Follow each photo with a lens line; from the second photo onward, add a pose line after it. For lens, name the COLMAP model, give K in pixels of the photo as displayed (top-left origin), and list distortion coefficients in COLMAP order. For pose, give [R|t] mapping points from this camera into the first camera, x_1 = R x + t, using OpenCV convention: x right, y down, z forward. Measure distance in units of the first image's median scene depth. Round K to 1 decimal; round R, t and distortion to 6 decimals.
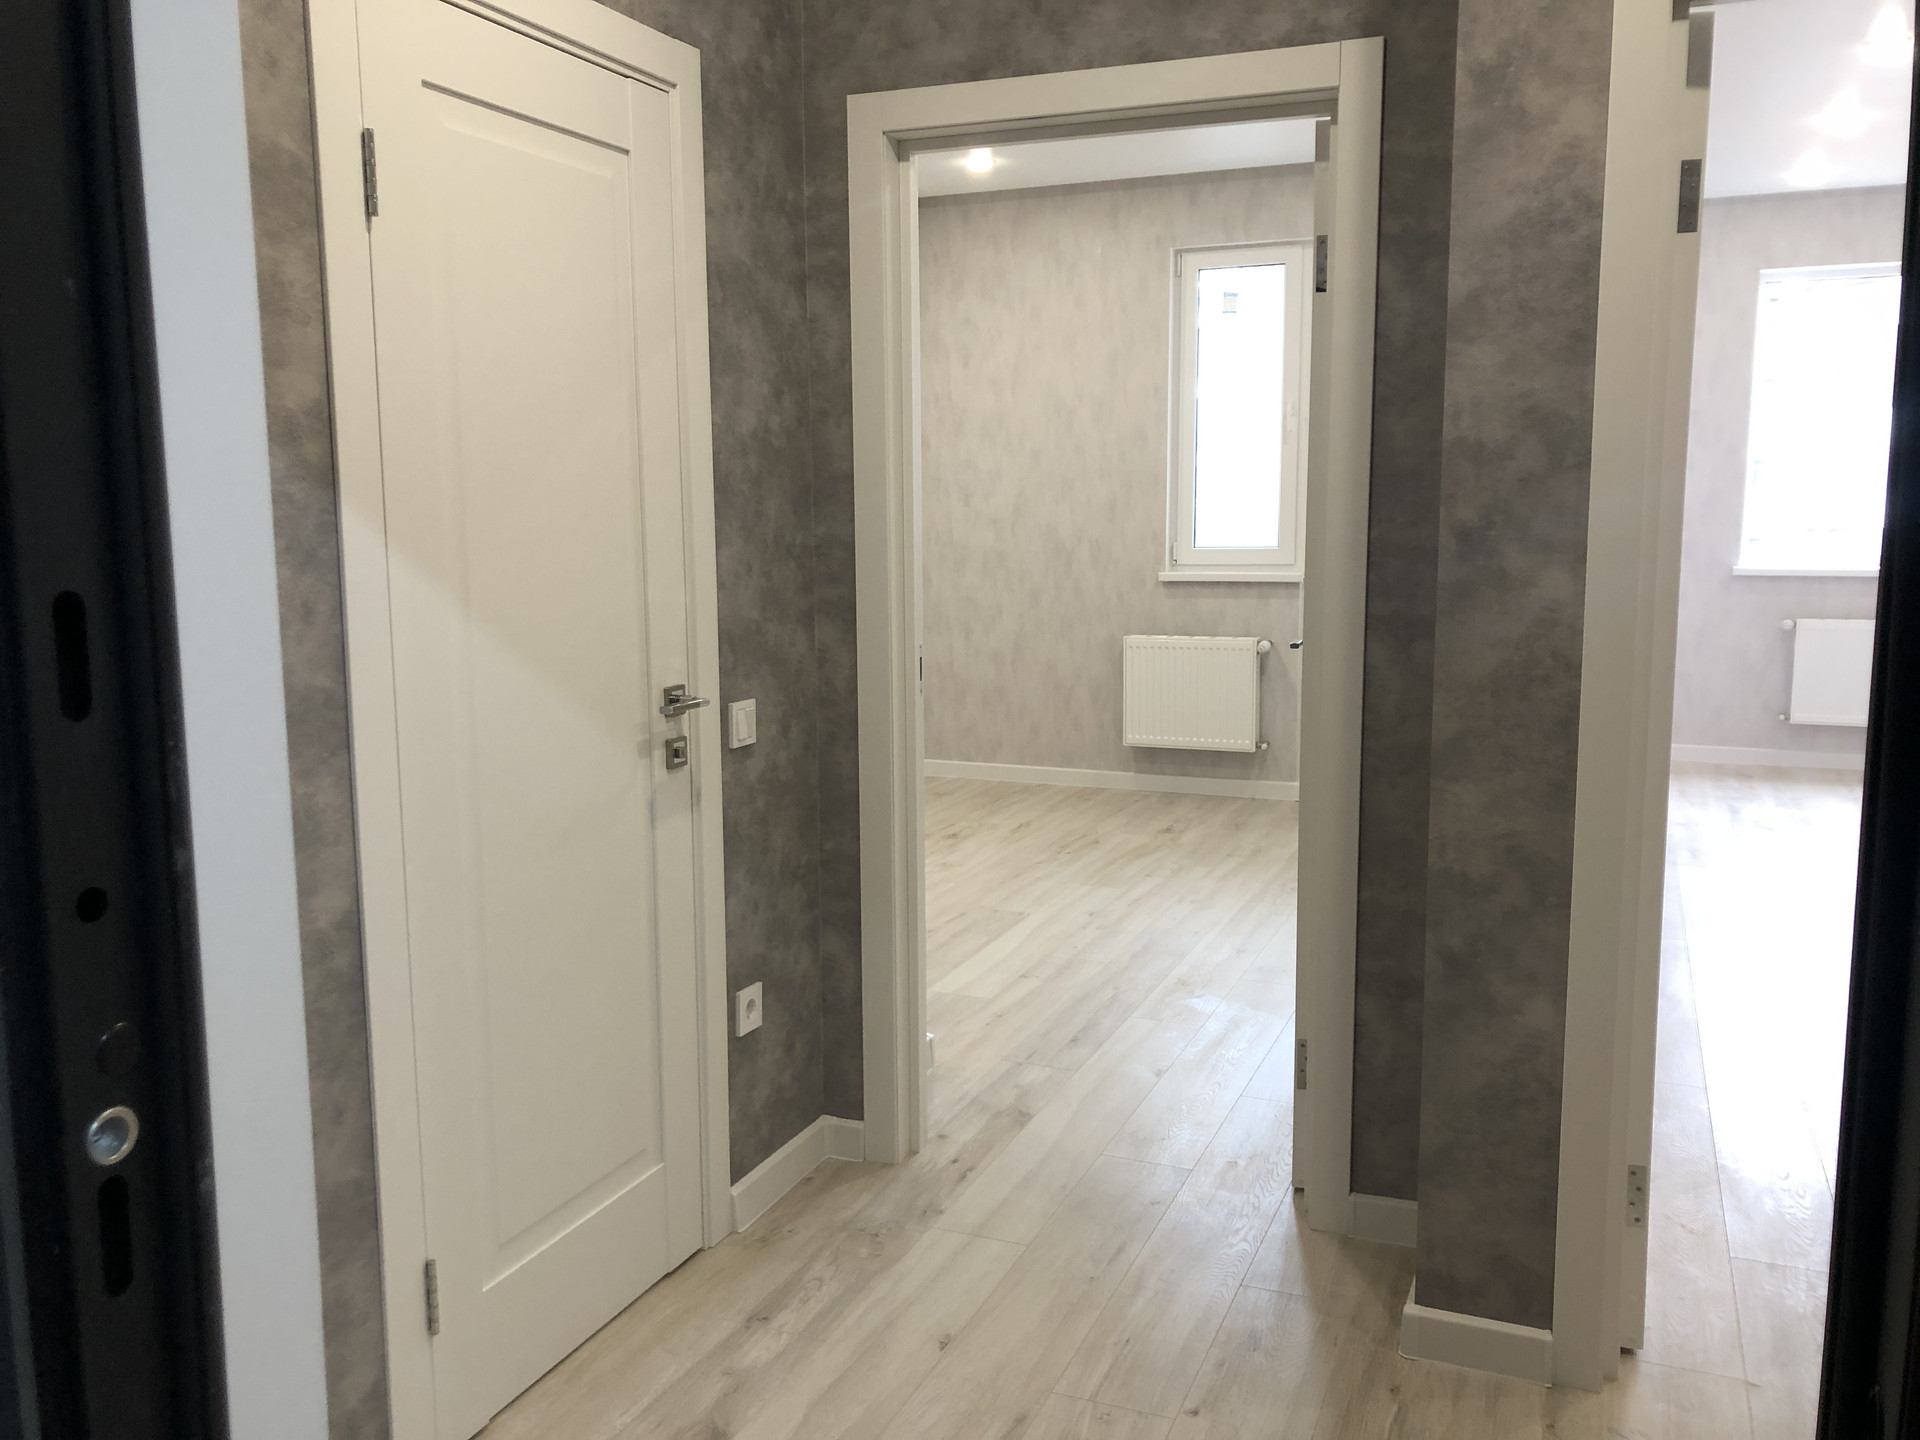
lens RADIAL K [[1576.0, 0, 952.2], [0, 1576.0, 704.1], [0, 0, 1]] dist [0.125115, -0.286149]
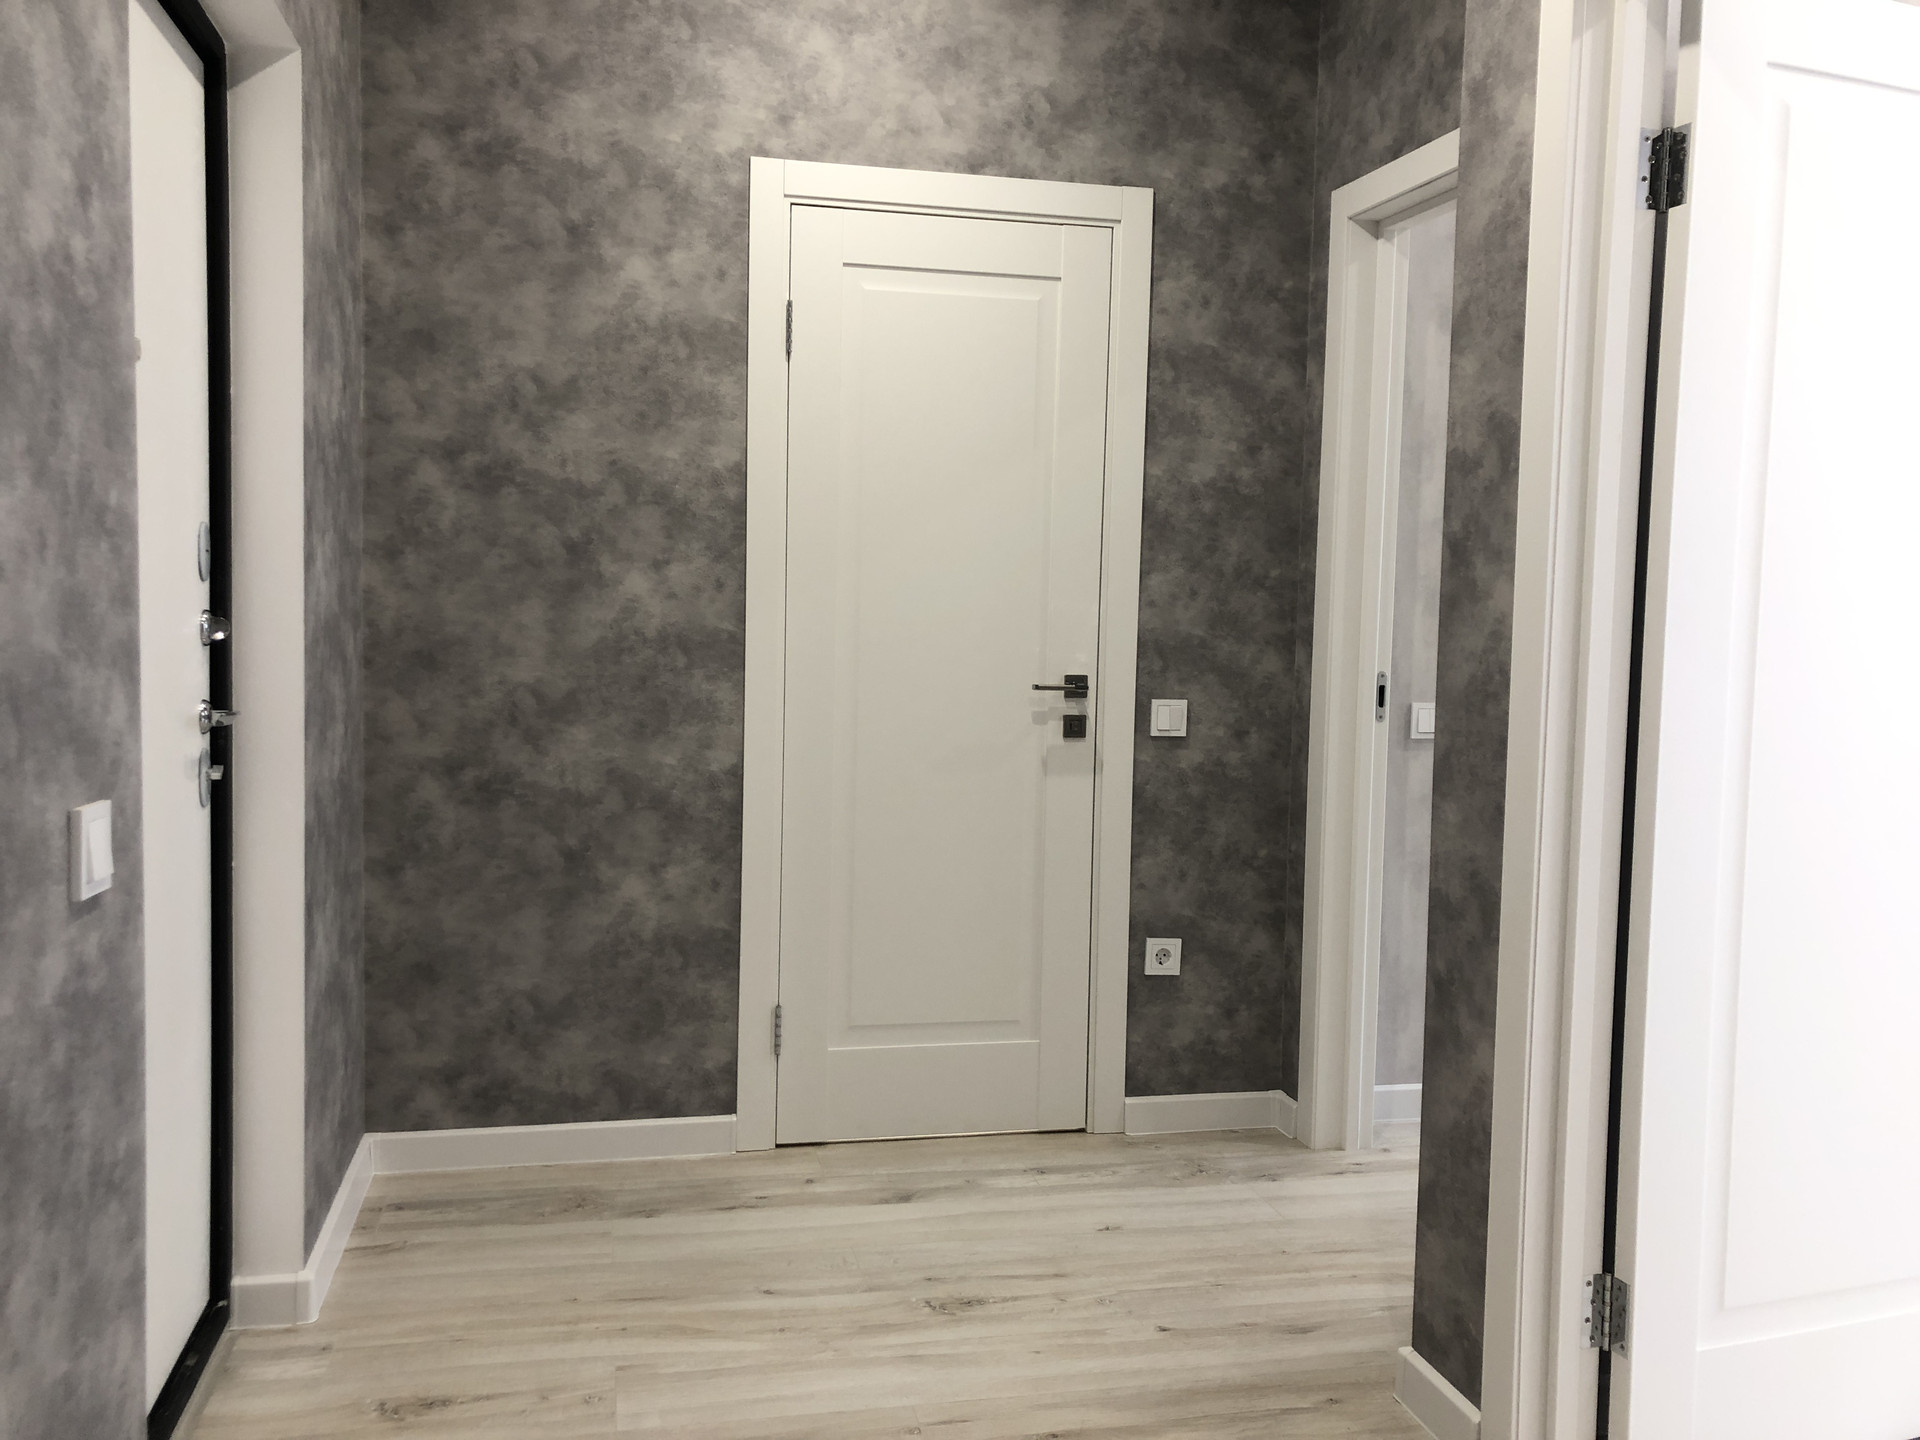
lens RADIAL K [[1576.0, 0, 952.2], [0, 1576.0, 704.1], [0, 0, 1]] dist [0.125115, -0.286149]
pose [[0.580600, 0.074915, -0.810735, 0.523778], [-0.133974, 0.990975, -0.004374, 0.020201], [0.803090, 0.111157, 0.585397, 0.101455]]
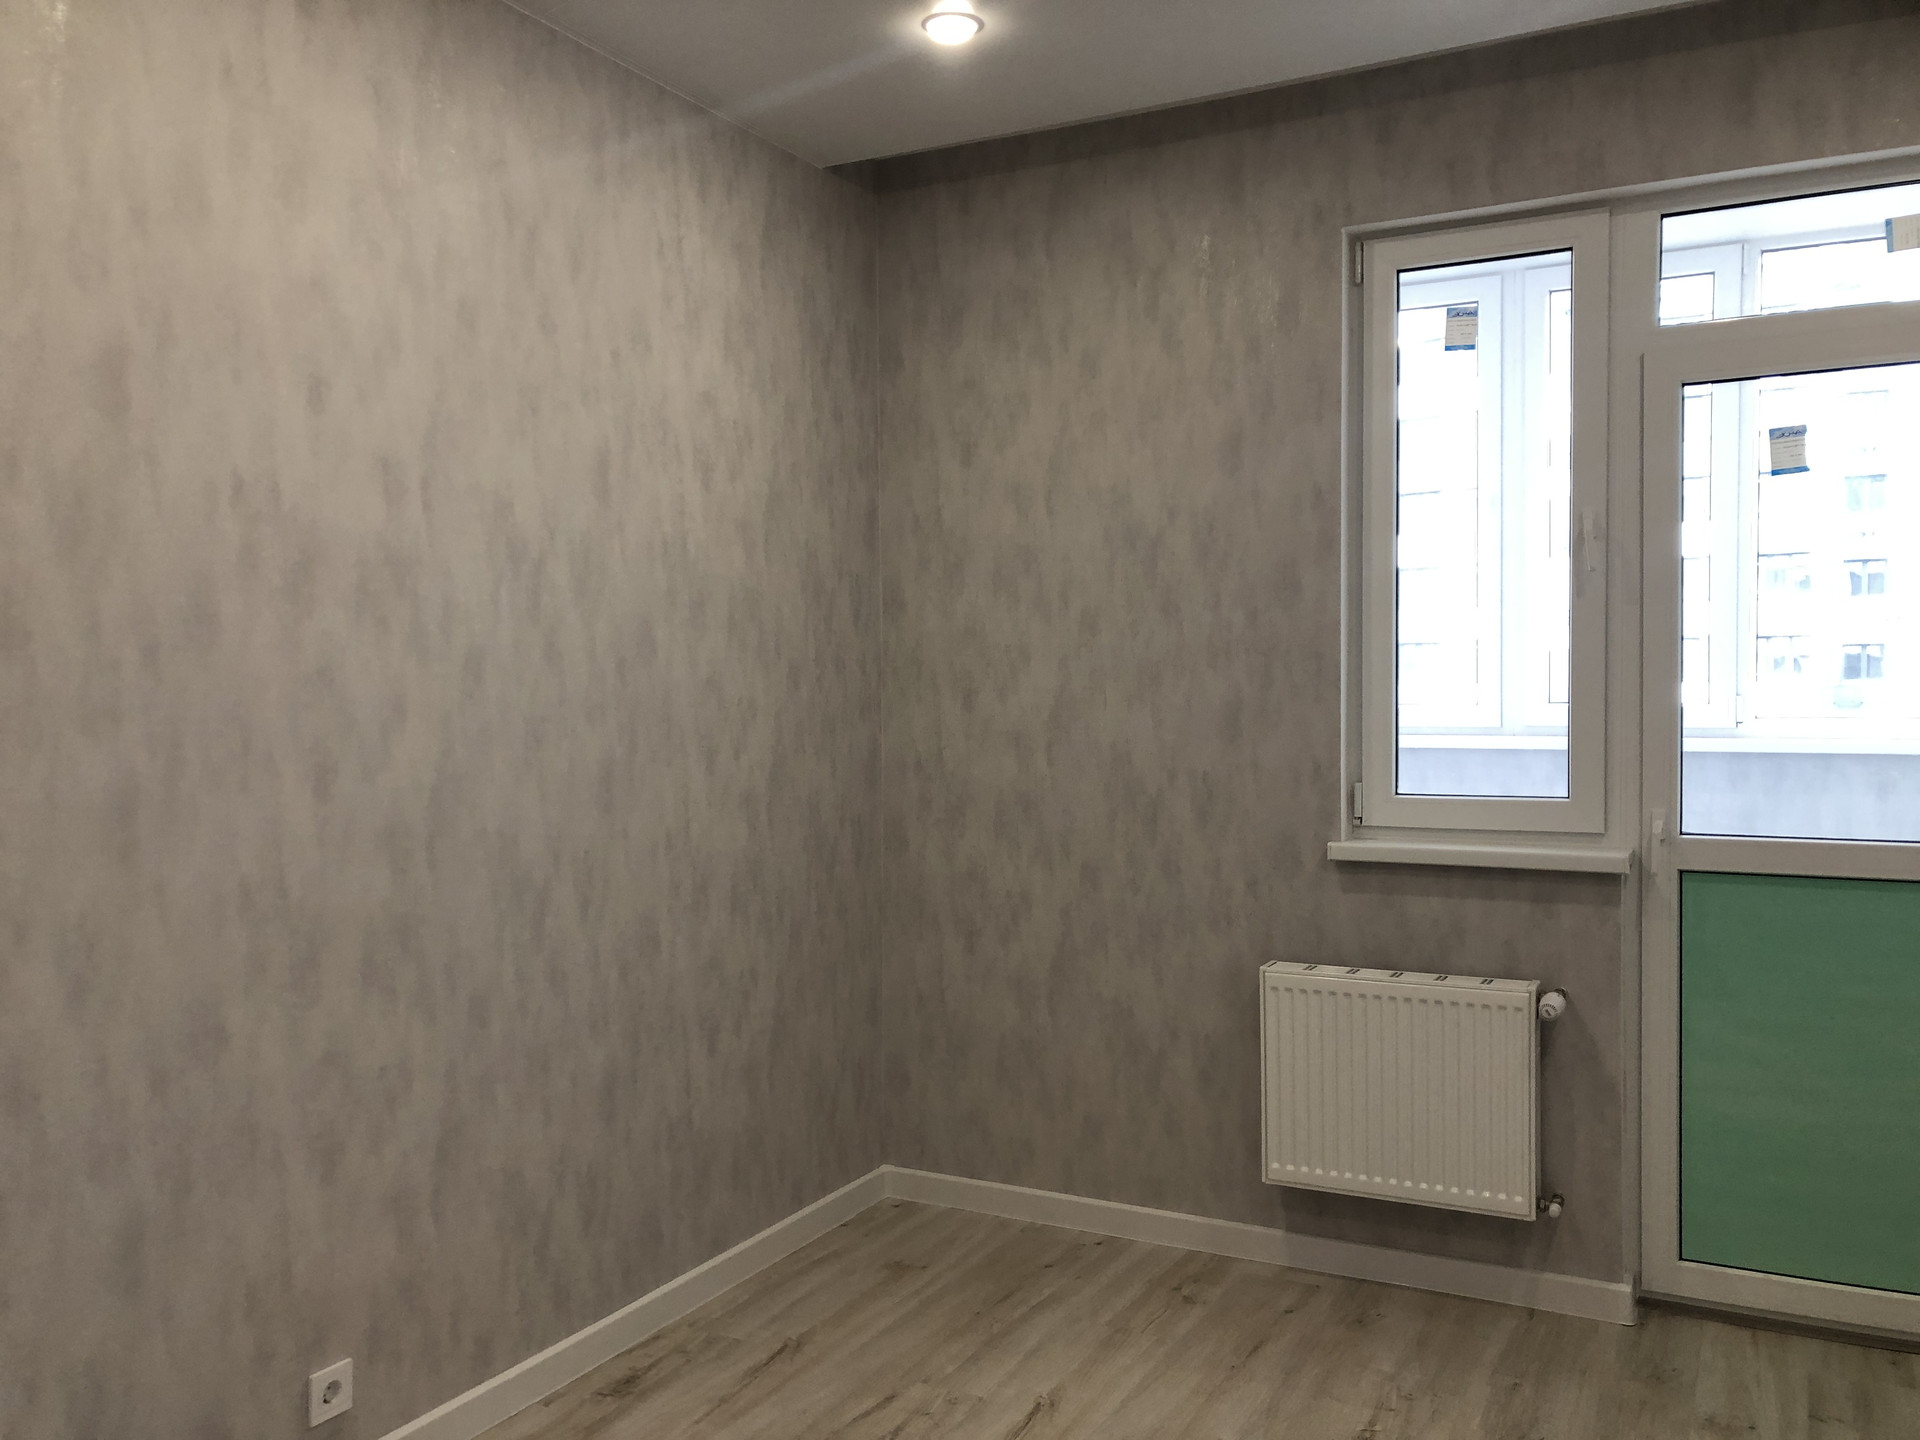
lens RADIAL K [[1571.1, 0, 960.0], [0, 1571.1, 720.0], [0, 0, 1]] dist [0.084348, -0.219884]
pose [[0.996796, 0.002553, -0.079950, 0.088841], [-0.010846, 0.994574, -0.103469, -0.116176], [0.079252, 0.104004, 0.991414, 0.807883]]
